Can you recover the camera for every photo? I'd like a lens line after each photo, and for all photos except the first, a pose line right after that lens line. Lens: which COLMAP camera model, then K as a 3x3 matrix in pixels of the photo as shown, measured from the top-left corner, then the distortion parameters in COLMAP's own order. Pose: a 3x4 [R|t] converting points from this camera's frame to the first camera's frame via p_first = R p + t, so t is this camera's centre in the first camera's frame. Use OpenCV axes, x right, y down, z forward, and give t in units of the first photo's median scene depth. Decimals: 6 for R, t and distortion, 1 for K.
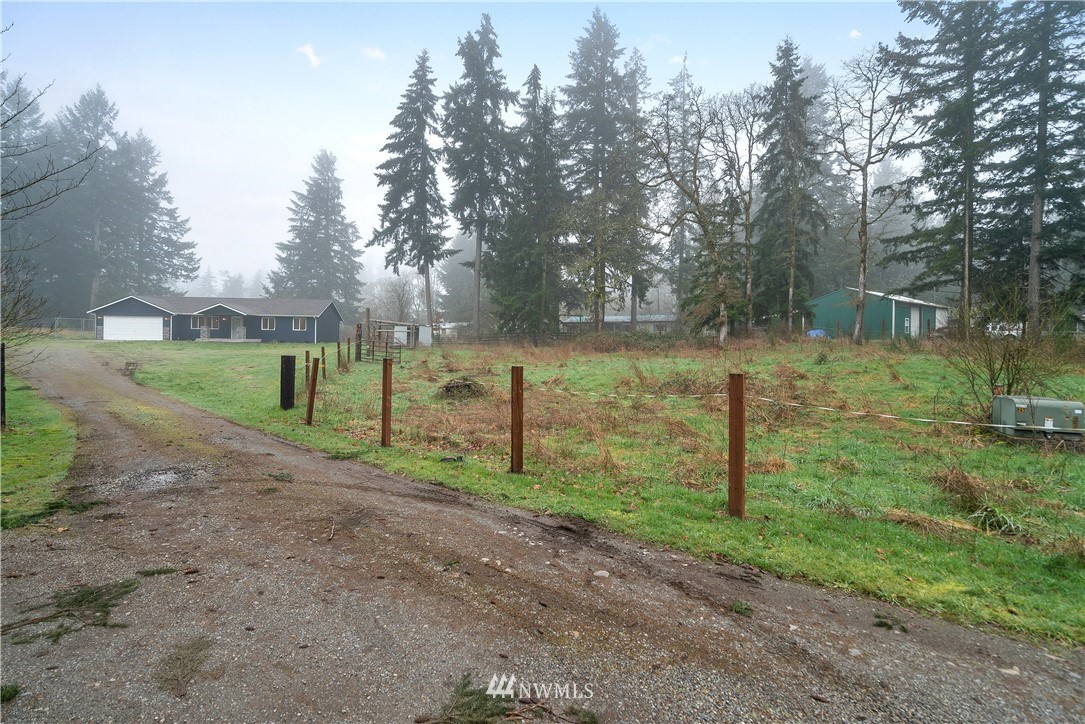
lens RADIAL K [[499.6, 0, 540.7], [0, 499.6, 340.4], [0, 0, 1]] dist [-0.012885, 0.000542]
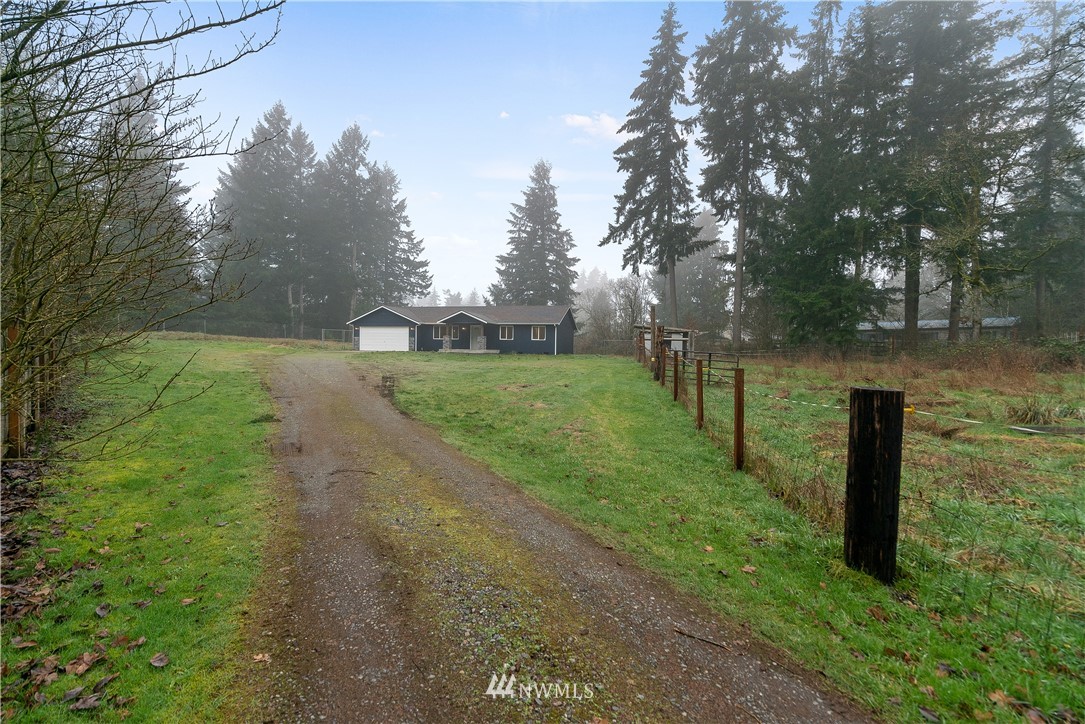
lens RADIAL K [[499.6, 0, 533.4], [0, 499.6, 358.0], [0, 0, 1]] dist [-0.012885, 0.000542]
pose [[0.926024, 0.008512, -0.377370, -0.124770], [-0.005358, 0.999941, 0.009407, 0.002174], [0.377428, -0.006689, 0.926015, 0.139901]]
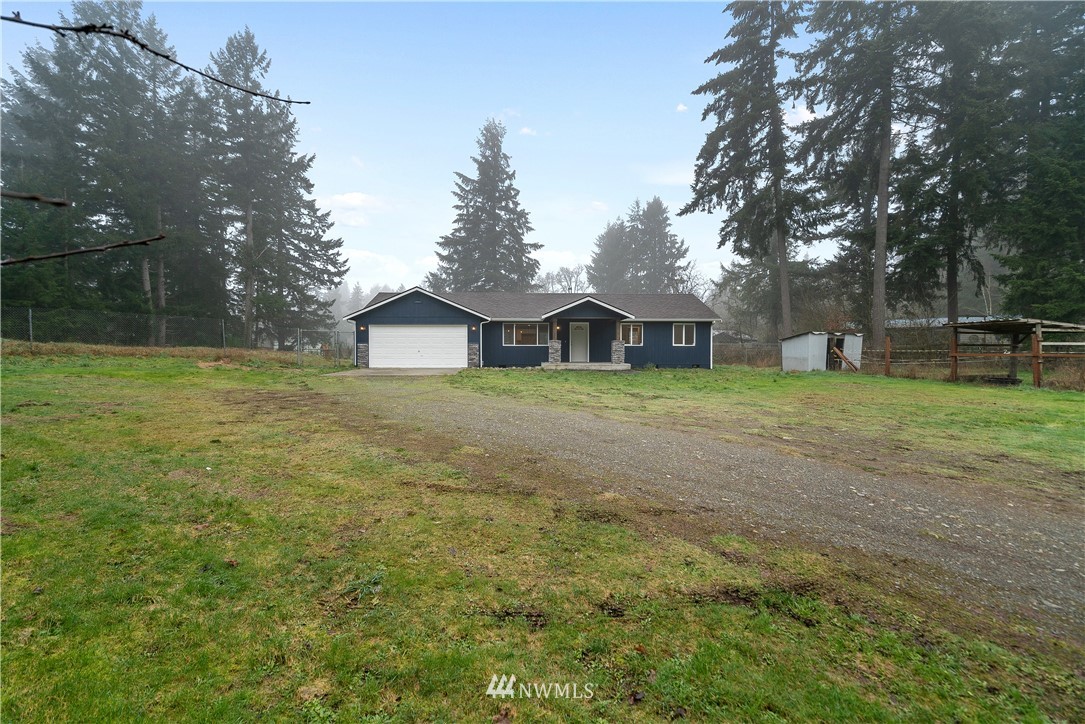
lens RADIAL K [[499.6, 0, 547.9], [0, 499.6, 365.3], [0, 0, 1]] dist [-0.012885, 0.000542]
pose [[0.996032, -0.010596, -0.088361, -0.462445], [0.012928, 0.999582, 0.025861, -0.011450], [0.088050, -0.026901, 0.995753, 0.332544]]
